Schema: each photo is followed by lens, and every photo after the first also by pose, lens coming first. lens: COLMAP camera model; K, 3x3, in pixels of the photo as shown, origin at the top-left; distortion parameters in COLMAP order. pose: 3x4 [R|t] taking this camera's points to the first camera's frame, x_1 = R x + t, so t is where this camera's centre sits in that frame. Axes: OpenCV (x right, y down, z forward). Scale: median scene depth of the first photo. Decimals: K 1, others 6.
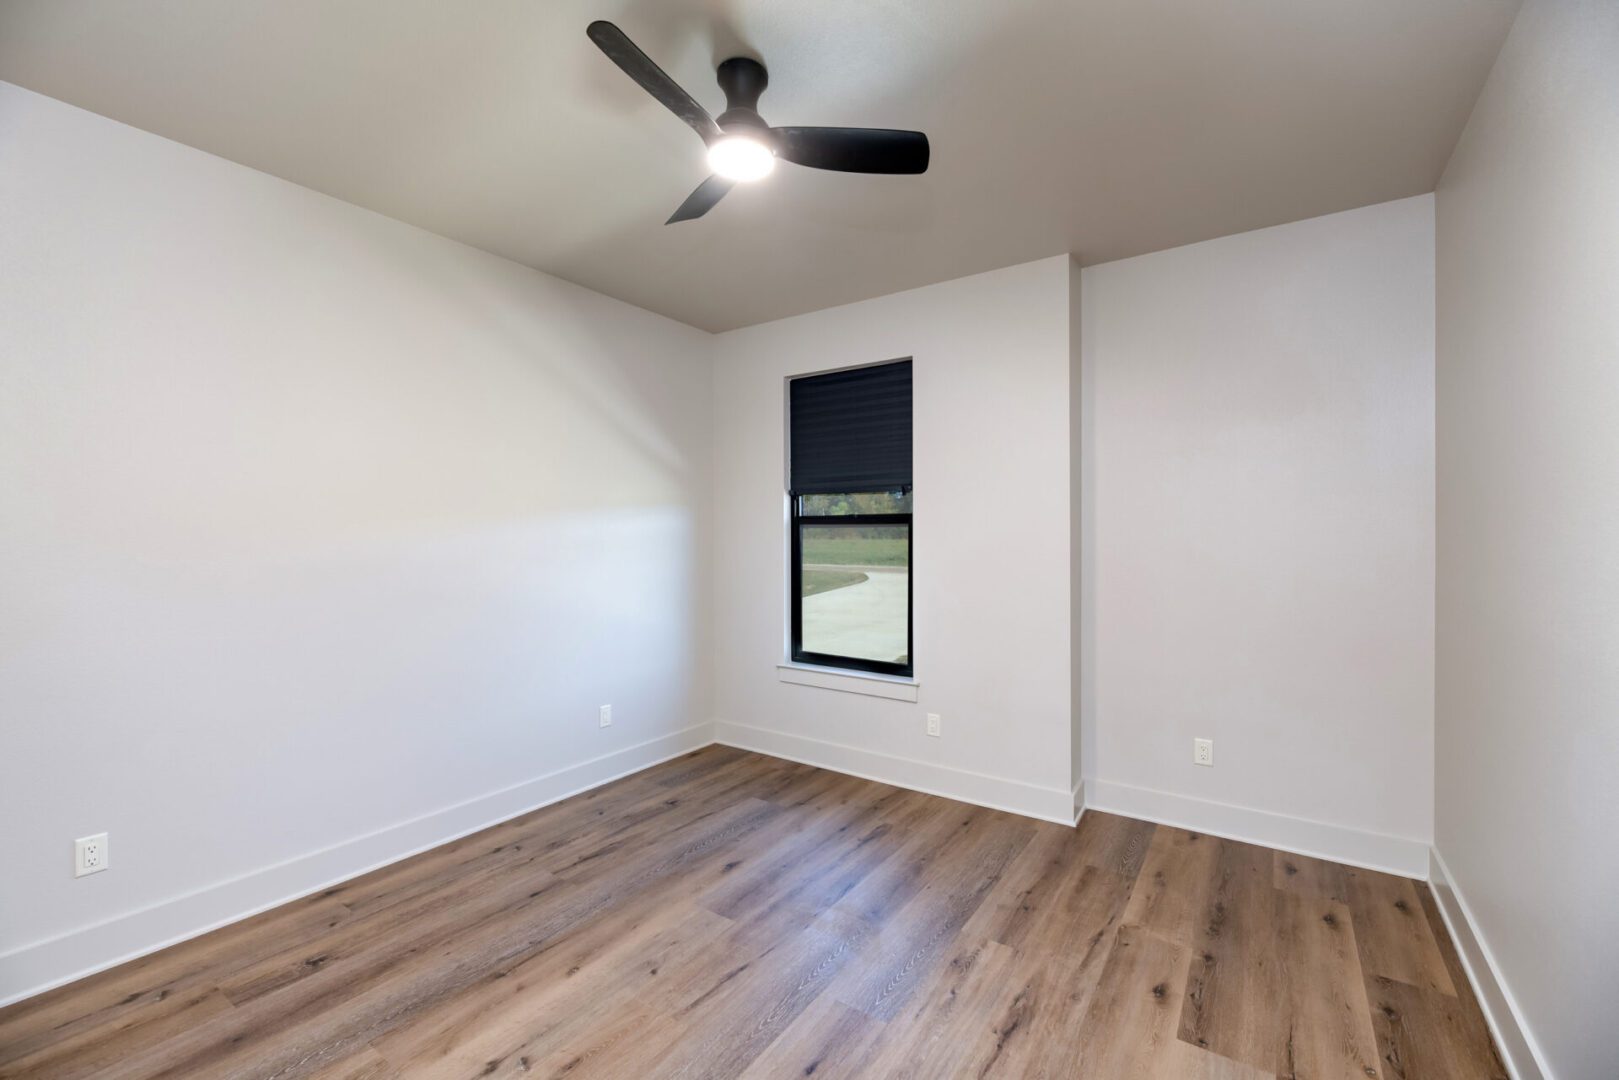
lens RADIAL K [[665.7, 0, 813.3], [0, 665.7, 536.5], [0, 0, 1]] dist [0.002292, 0.000608]
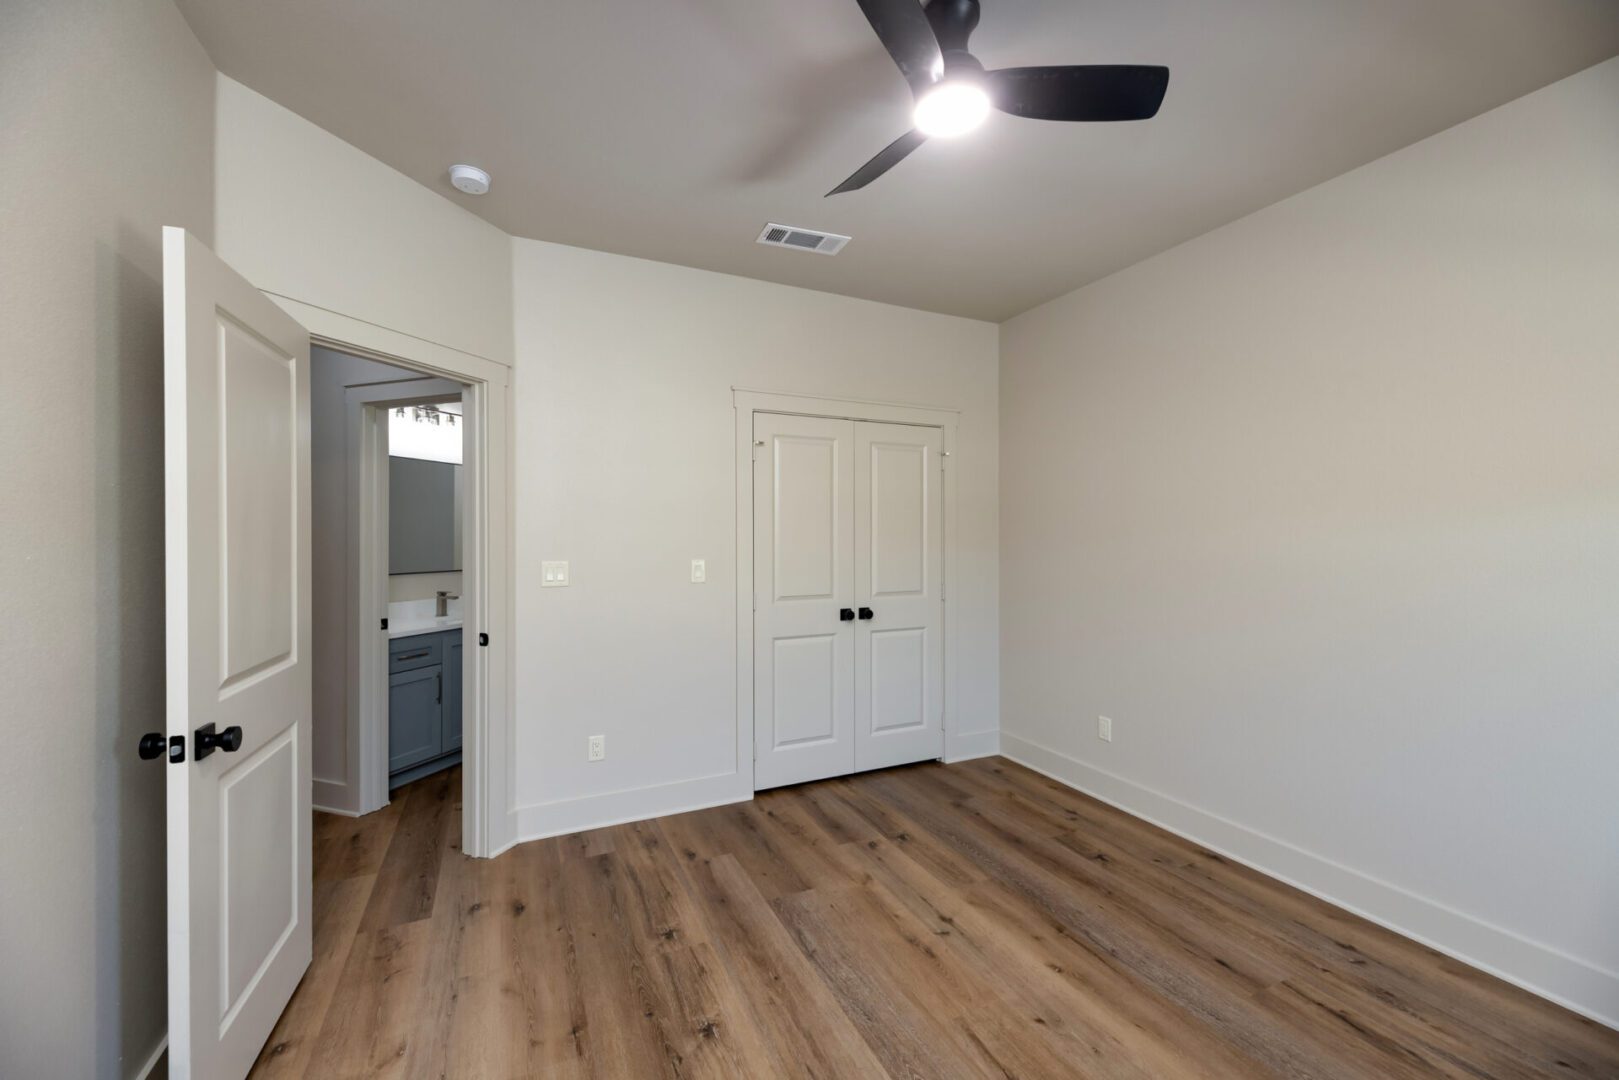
lens RADIAL K [[665.7, 0, 813.1], [0, 665.7, 536.0], [0, 0, 1]] dist [0.002292, 0.000608]
pose [[-0.510049, 0.000848, -0.860145, 0.650236], [-0.001657, 0.999997, 0.001969, -0.003495], [0.860144, 0.002430, -0.510045, 1.123186]]
